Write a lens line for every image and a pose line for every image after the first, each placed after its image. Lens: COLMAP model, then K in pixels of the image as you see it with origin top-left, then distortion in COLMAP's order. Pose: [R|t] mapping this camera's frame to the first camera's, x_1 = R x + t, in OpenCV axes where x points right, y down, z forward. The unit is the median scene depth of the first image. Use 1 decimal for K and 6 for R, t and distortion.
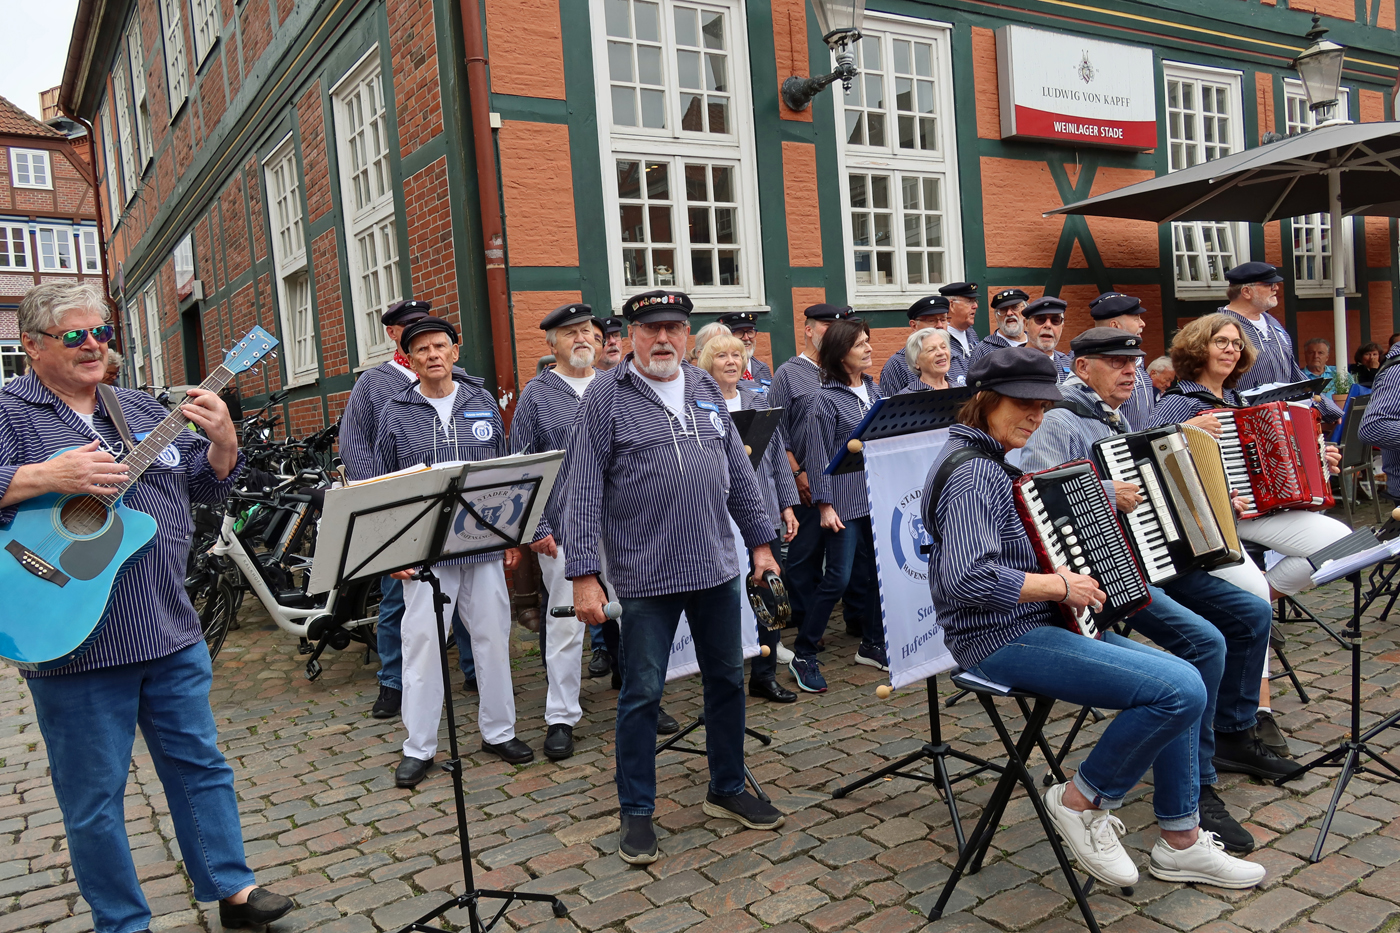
lens RADIAL K [[1136.3, 0, 700.0], [0, 1136.3, 466.5], [0, 0, 1]] dist [-0.009905, 0.002949]
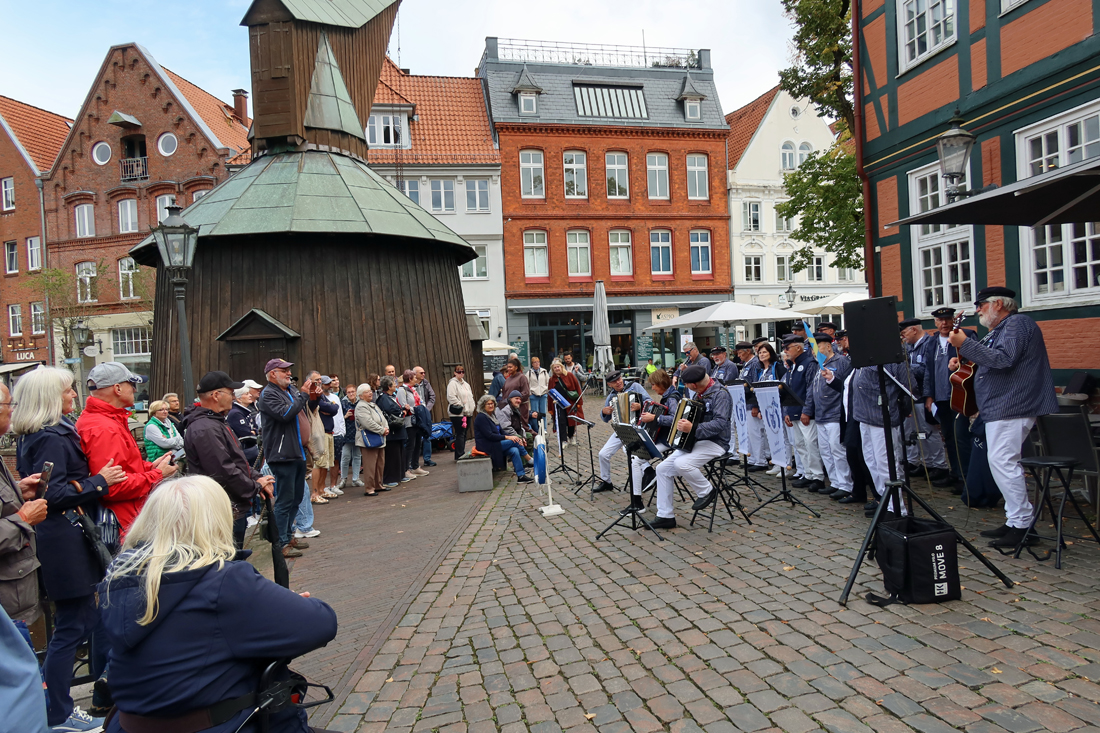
lens RADIAL K [[754.6, 0, 550.0], [0, 754.6, 366.5], [0, 0, 1]] dist [-0.010467, 0.003600]
pose [[-0.366743, 0.075665, -0.927240, 1.376436], [-0.017587, 0.995945, 0.088228, -0.139498], [0.930156, 0.048665, -0.363926, 0.750735]]
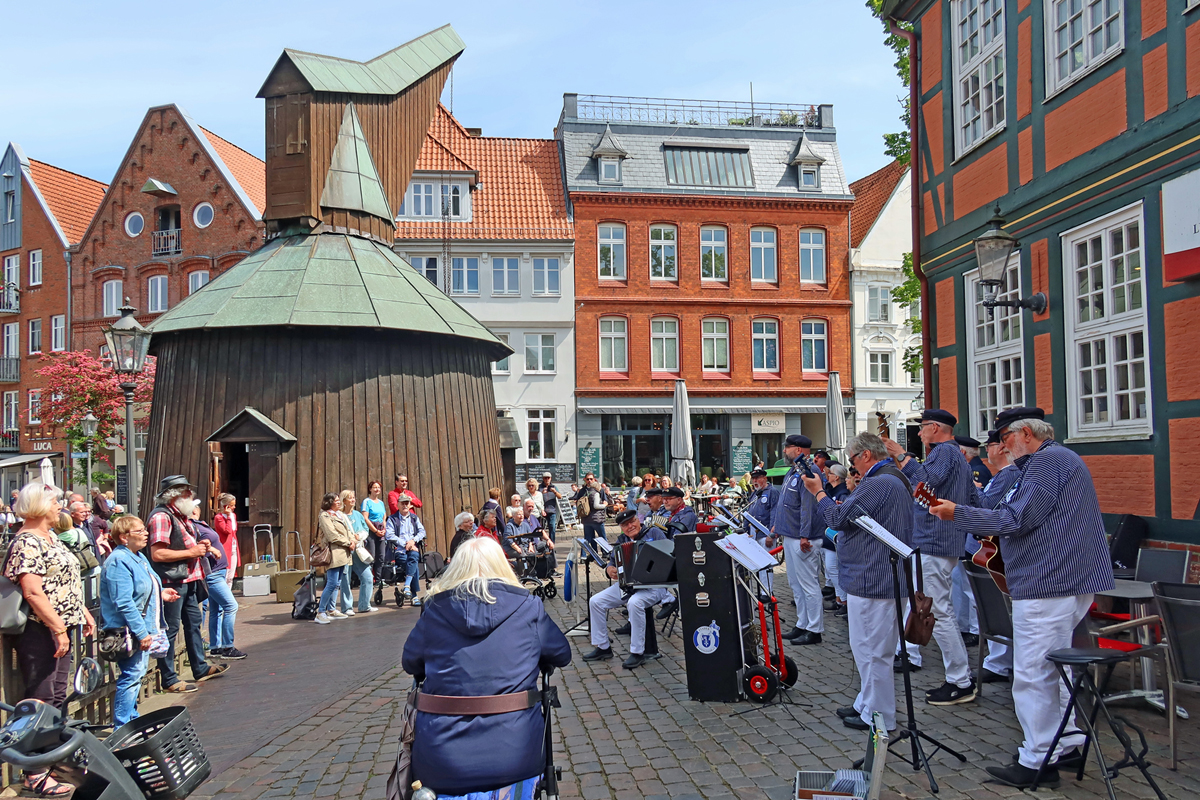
lens RADIAL K [[917.2, 0, 574.8], [0, 917.2, 432.6], [0, 0, 1]] dist [-0.009485, -0.001113]
pose [[-0.462021, 0.022215, -0.886591, 1.390533], [-0.042759, 0.997966, 0.047288, -0.174644], [0.885837, 0.059758, -0.460132, 0.963184]]
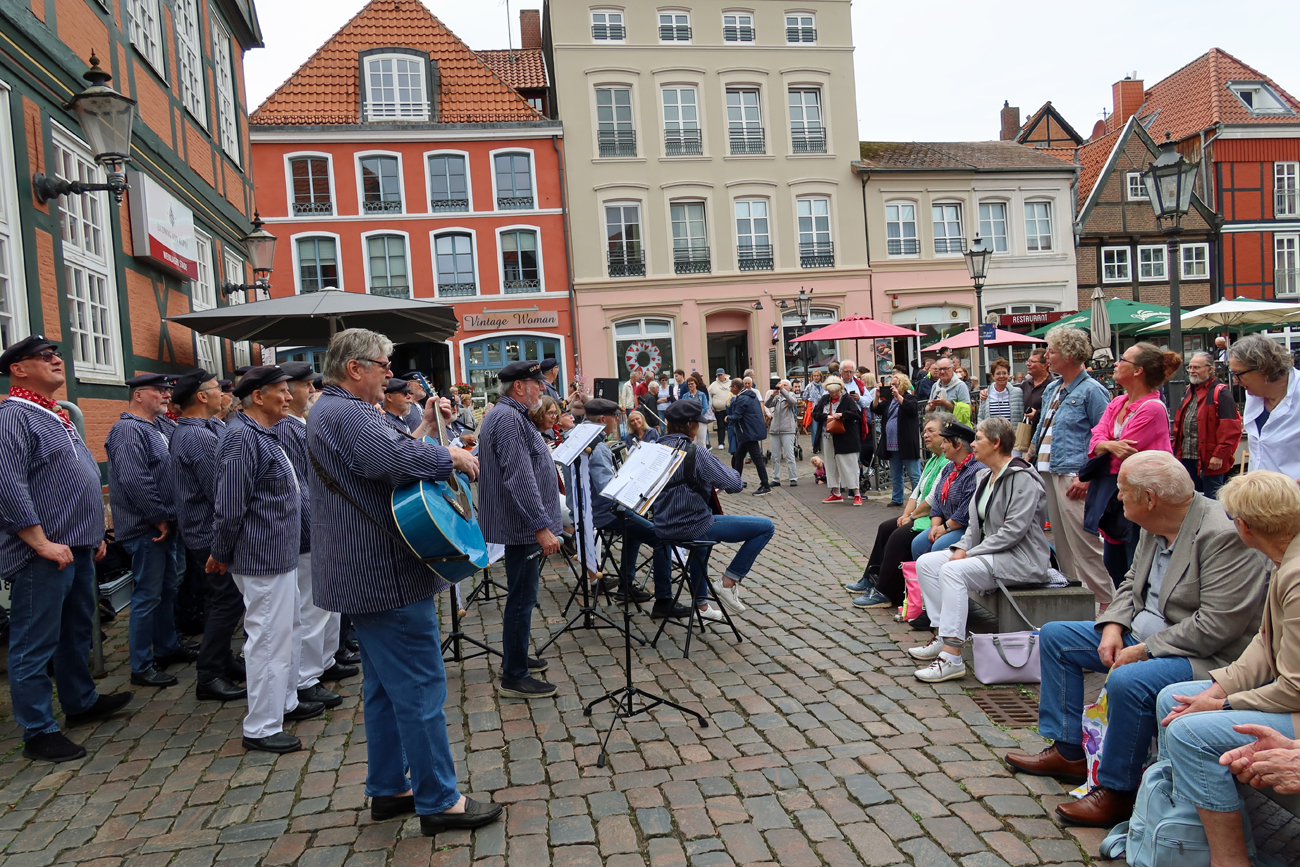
lens RADIAL K [[891.8, 0, 650.0], [0, 891.8, 433.5], [0, 0, 1]] dist [-0.010467, 0.003600]
pose [[0.351495, 0.011683, 0.936117, -0.499455], [0.100161, 0.993714, -0.050010, 0.018624], [-0.930816, 0.111341, 0.348115, 0.144860]]
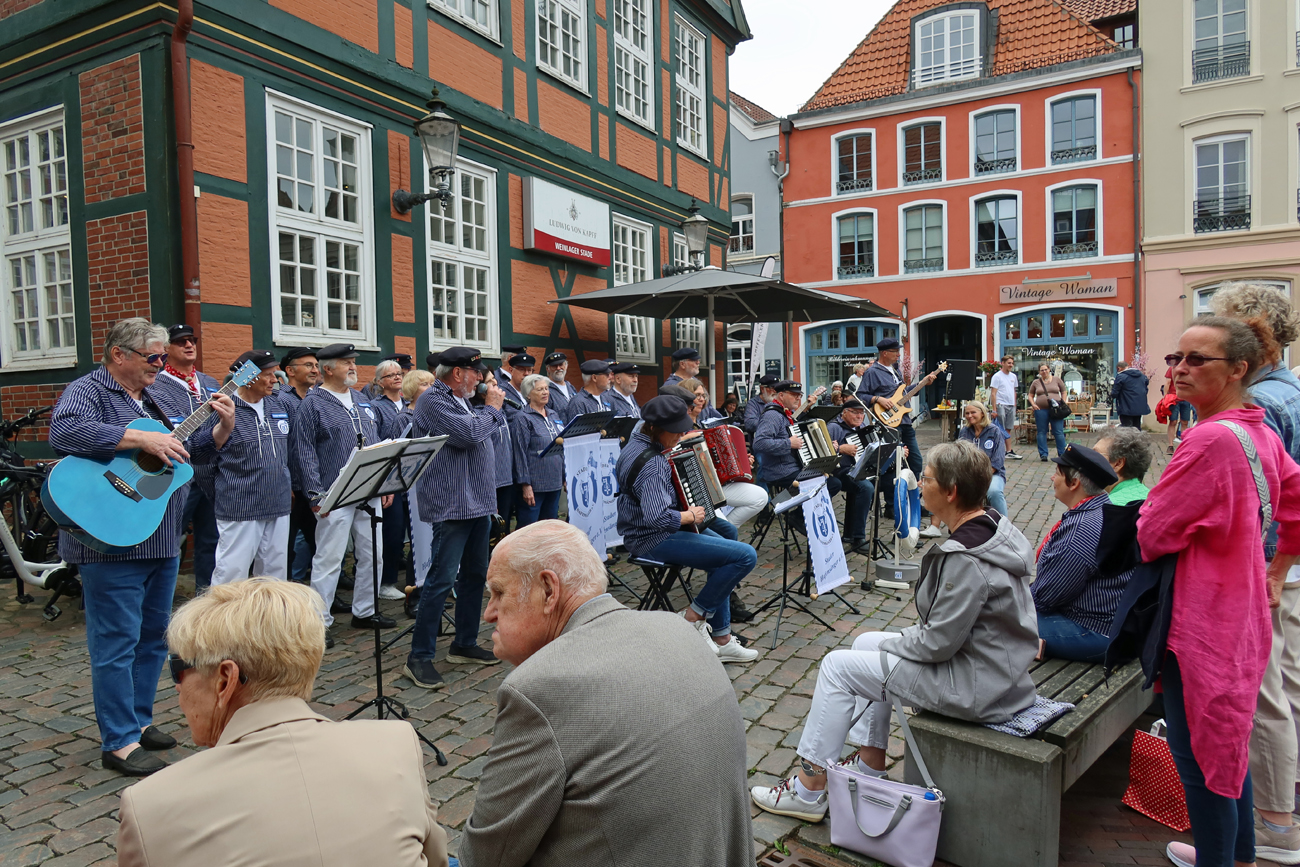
lens RADIAL K [[891.8, 0, 650.0], [0, 891.8, 433.5], [0, 0, 1]] dist [-0.010467, 0.003600]
pose [[0.872528, 0.035775, 0.487253, -0.169321], [-0.010948, 0.998497, -0.053707, 0.019654], [-0.488442, 0.041527, 0.871608, -0.114034]]
